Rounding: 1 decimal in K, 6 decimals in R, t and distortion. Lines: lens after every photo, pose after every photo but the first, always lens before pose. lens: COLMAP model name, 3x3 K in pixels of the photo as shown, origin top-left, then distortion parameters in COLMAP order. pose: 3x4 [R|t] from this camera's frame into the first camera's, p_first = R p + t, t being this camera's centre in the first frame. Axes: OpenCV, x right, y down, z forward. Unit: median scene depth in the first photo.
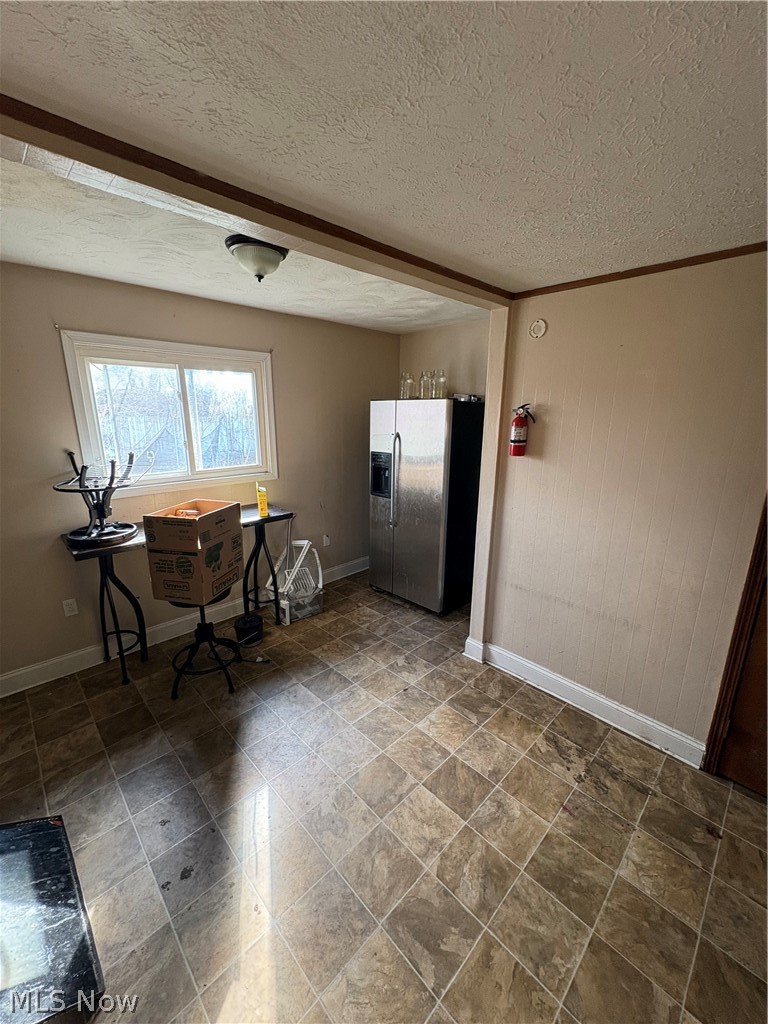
lens RADIAL K [[408.0, 0, 382.4], [0, 408.0, 504.6], [0, 0, 1]] dist [0.000518, 0.000516]
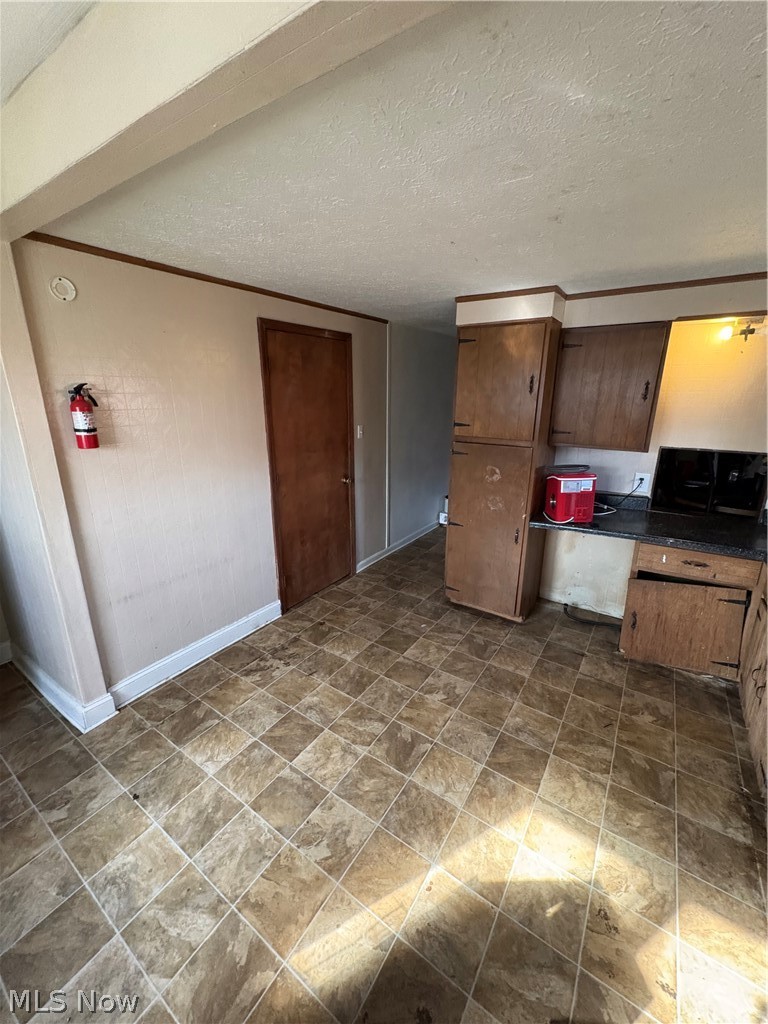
lens RADIAL K [[408.0, 0, 383.9], [0, 408.0, 509.8], [0, 0, 1]] dist [0.000518, 0.000516]
pose [[-0.200952, -0.282511, 0.937980, -0.710916], [0.218957, 0.920333, 0.324106, -0.172978], [-0.954817, 0.270507, -0.123085, 0.711616]]
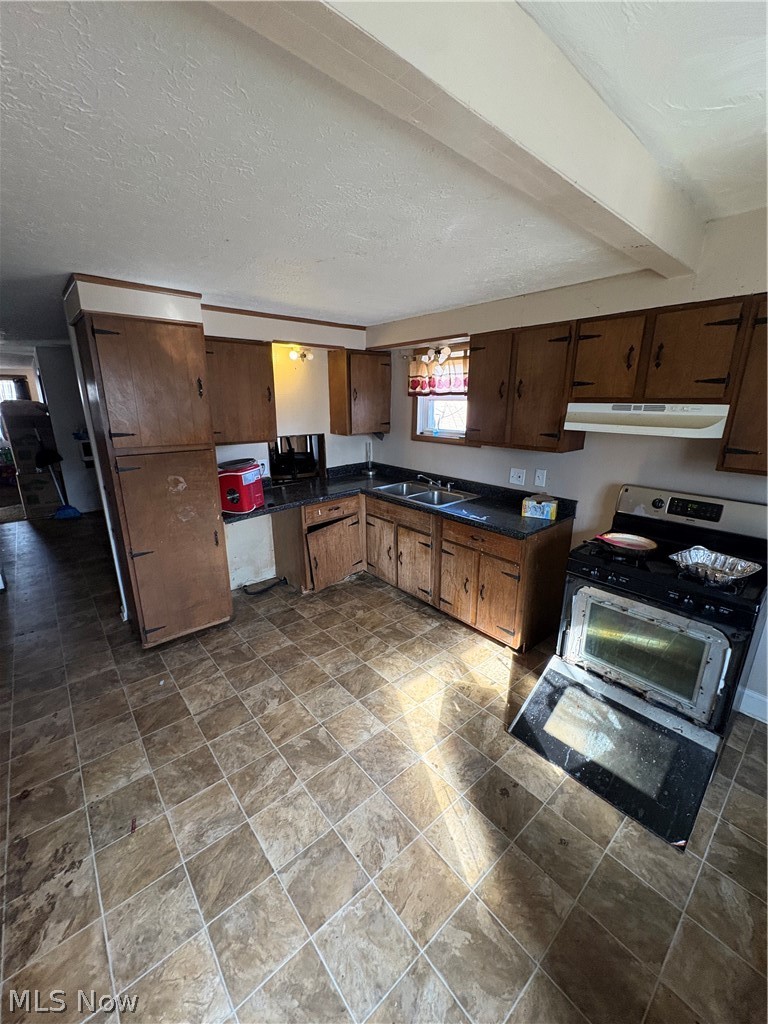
lens RADIAL K [[408.0, 0, 380.2], [0, 408.0, 510.2], [0, 0, 1]] dist [0.000518, 0.000516]
pose [[-0.997443, -0.028847, 0.065380, -0.136880], [0.006124, 0.877035, 0.480388, -0.300796], [-0.071199, 0.479561, -0.874616, 1.305557]]
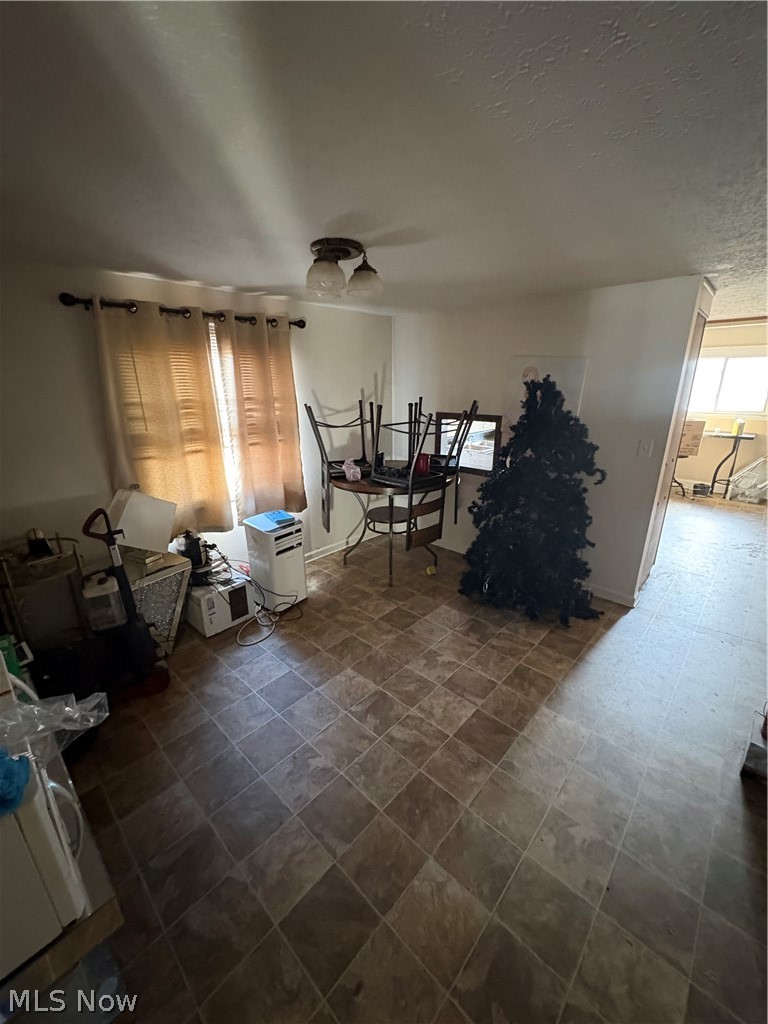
lens RADIAL K [[408.0, 0, 386.7], [0, 408.0, 513.2], [0, 0, 1]] dist [0.000518, 0.000516]
pose [[0.051359, 0.300836, -0.952292, 0.995959], [-0.219862, 0.933561, 0.283061, -0.104381], [0.974178, 0.194835, 0.114089, 0.492003]]
